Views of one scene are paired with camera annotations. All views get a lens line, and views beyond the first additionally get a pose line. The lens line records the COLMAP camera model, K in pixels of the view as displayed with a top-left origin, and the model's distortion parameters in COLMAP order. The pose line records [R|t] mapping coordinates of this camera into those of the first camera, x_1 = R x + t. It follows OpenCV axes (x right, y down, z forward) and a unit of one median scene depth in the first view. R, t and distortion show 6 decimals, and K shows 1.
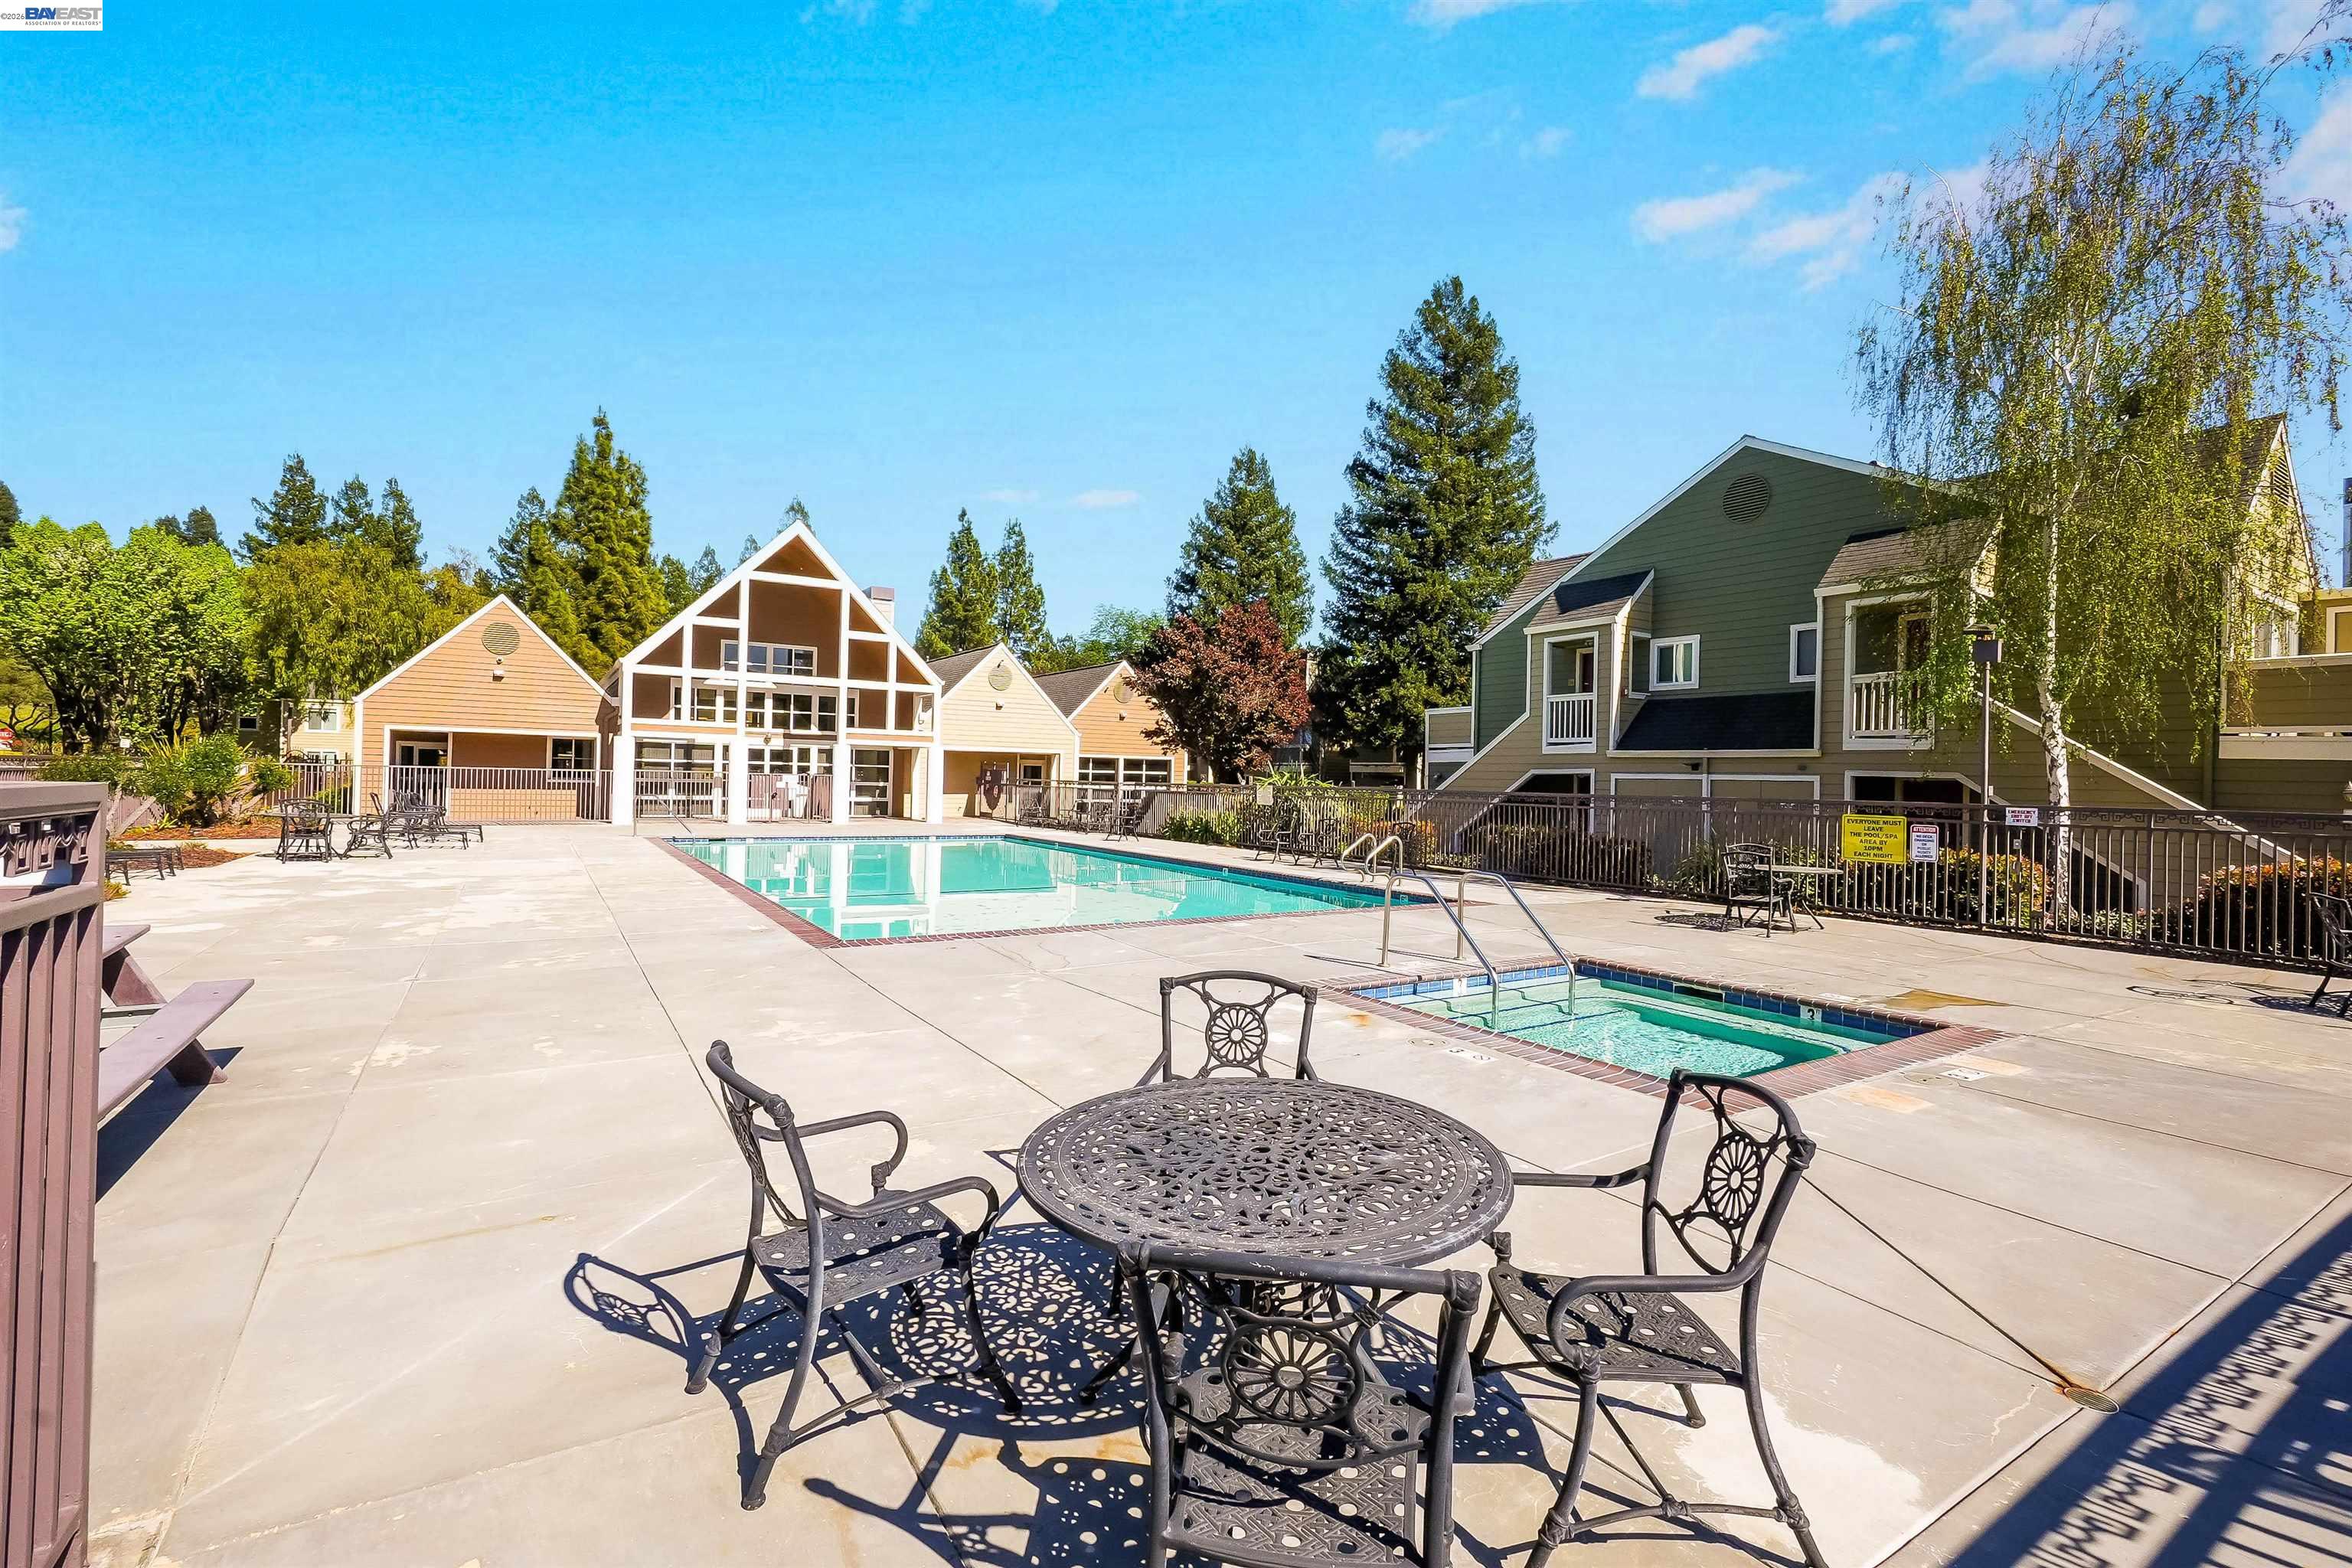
lens RADIAL K [[1015.5, 0, 1175.9], [0, 1015.5, 774.2], [0, 0, 1]] dist [-0.010511, 0.004073]
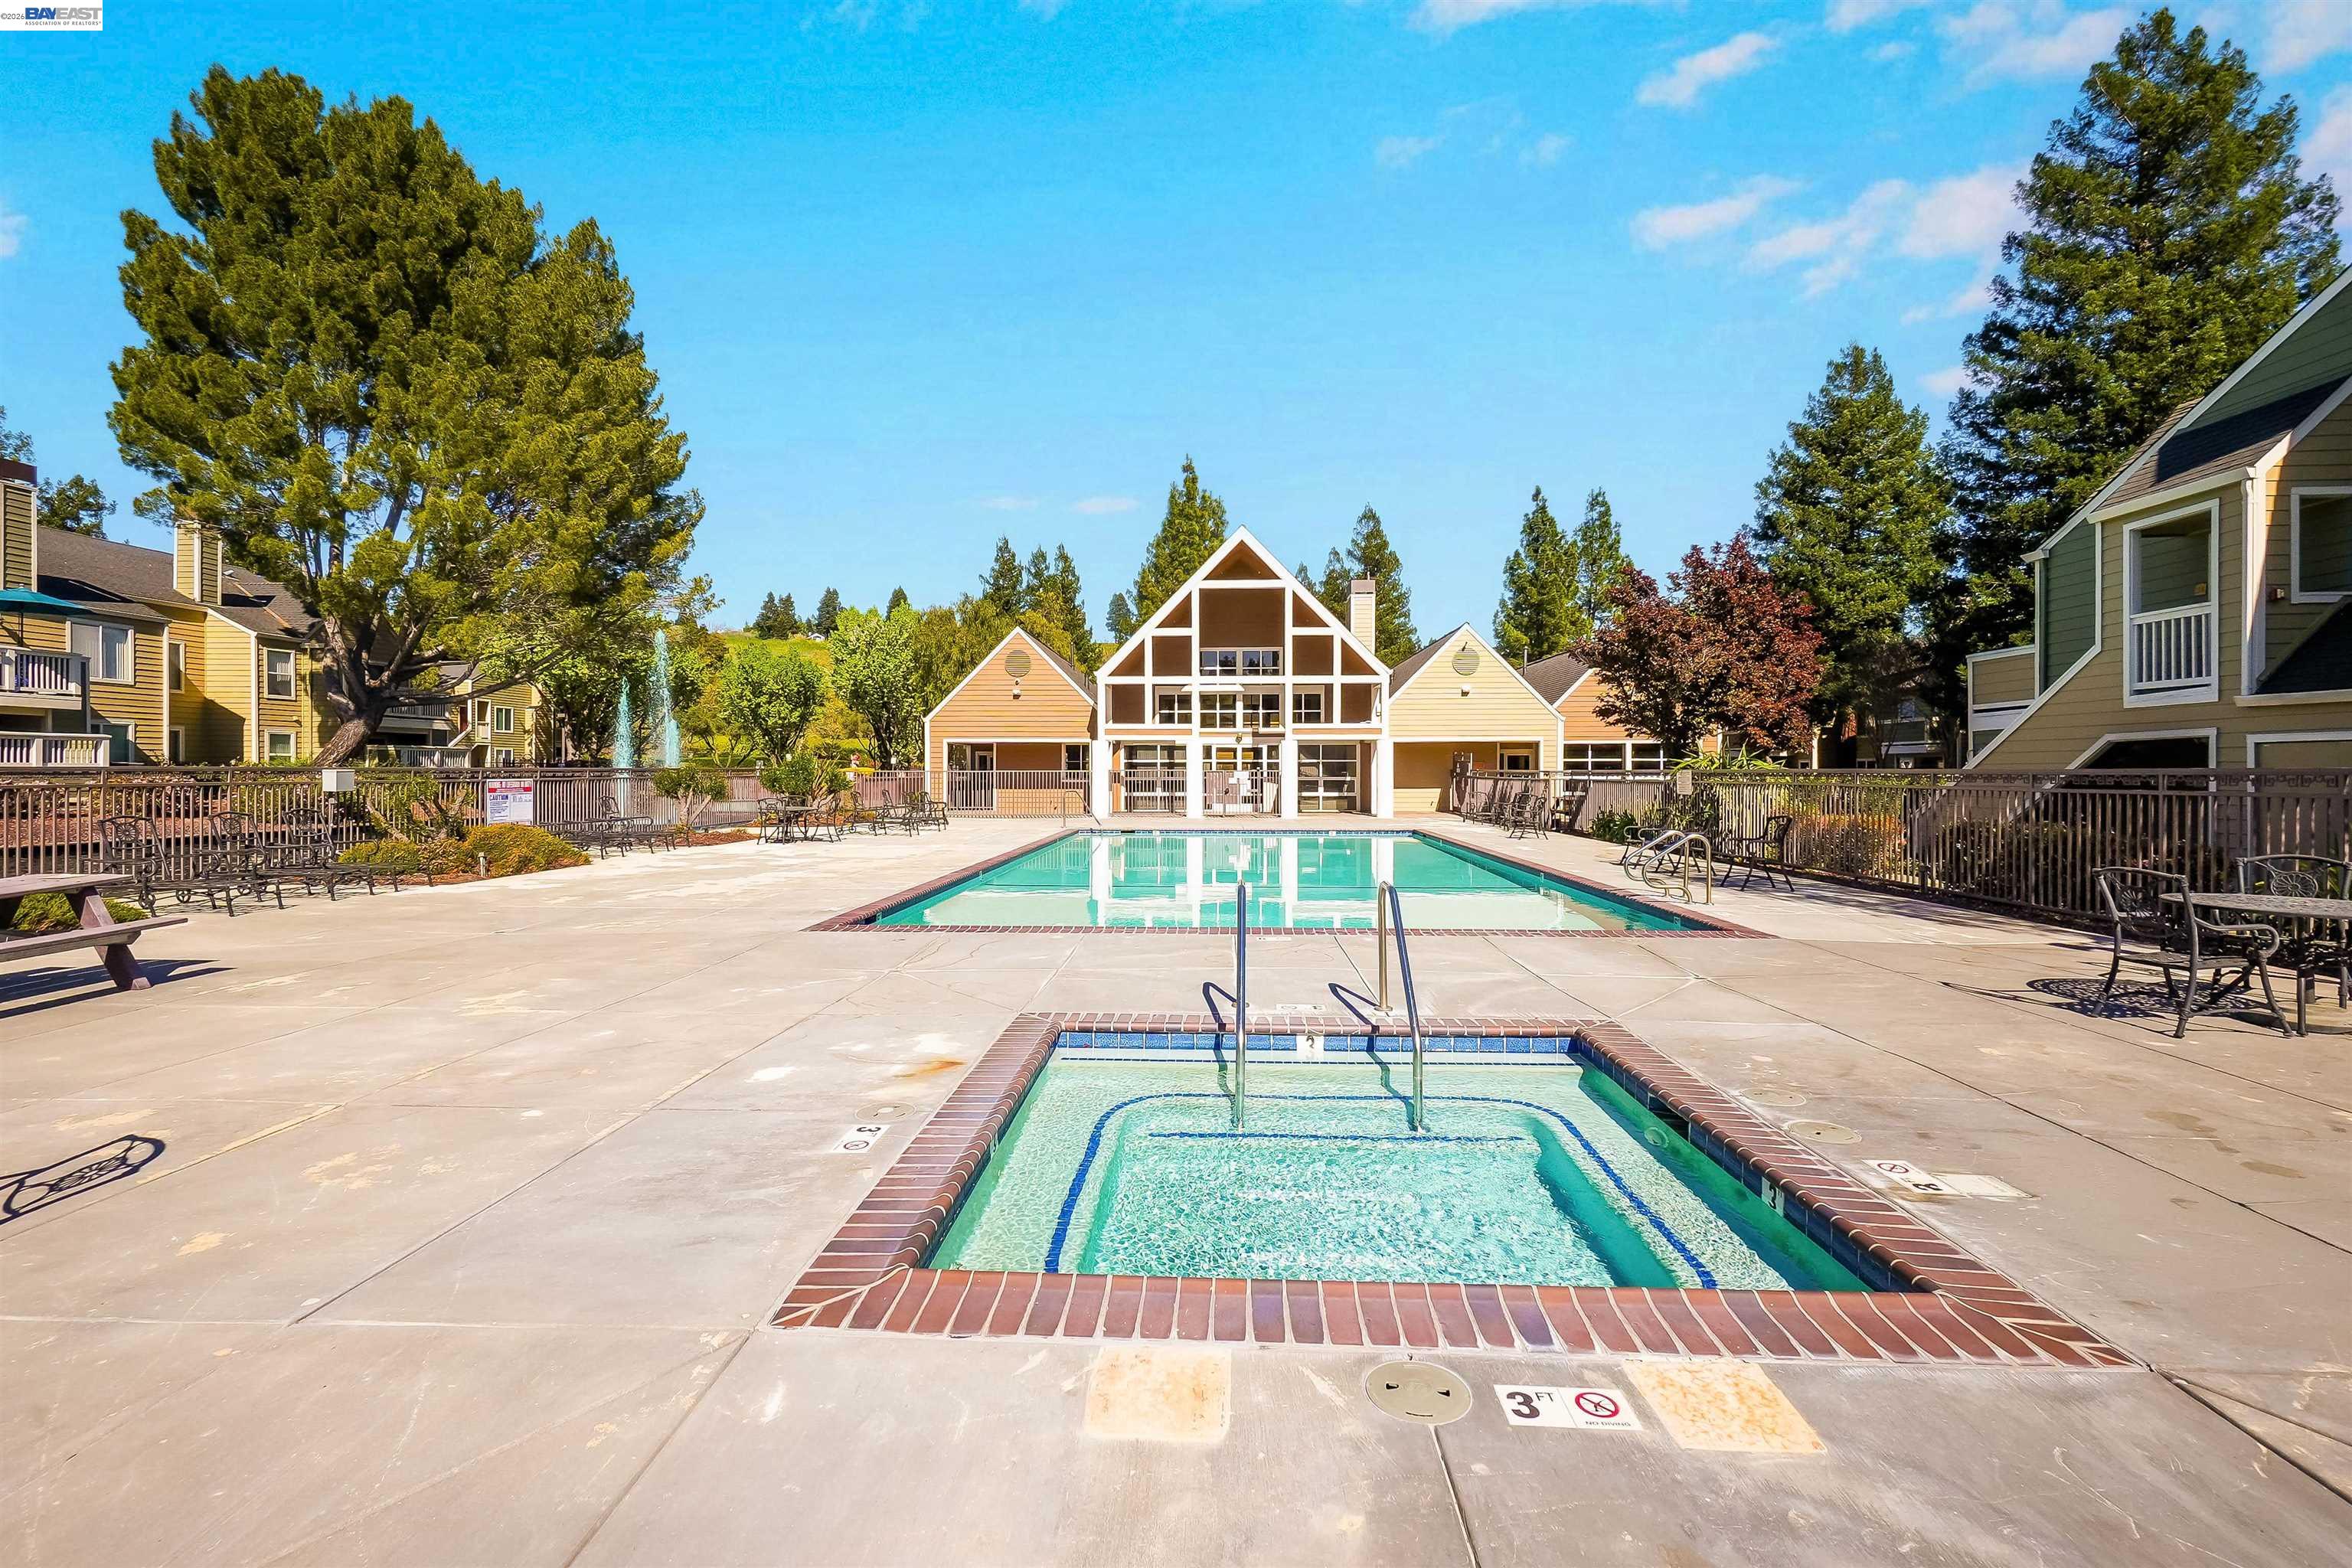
lens RADIAL K [[1015.5, 0, 1184.1], [0, 1015.5, 778.3], [0, 0, 1]] dist [-0.010511, 0.004073]
pose [[0.823467, -0.019397, -0.567033, 0.147927], [0.023505, 0.999724, -0.000063, 0.006073], [0.566877, -0.013276, 0.823695, 0.094660]]
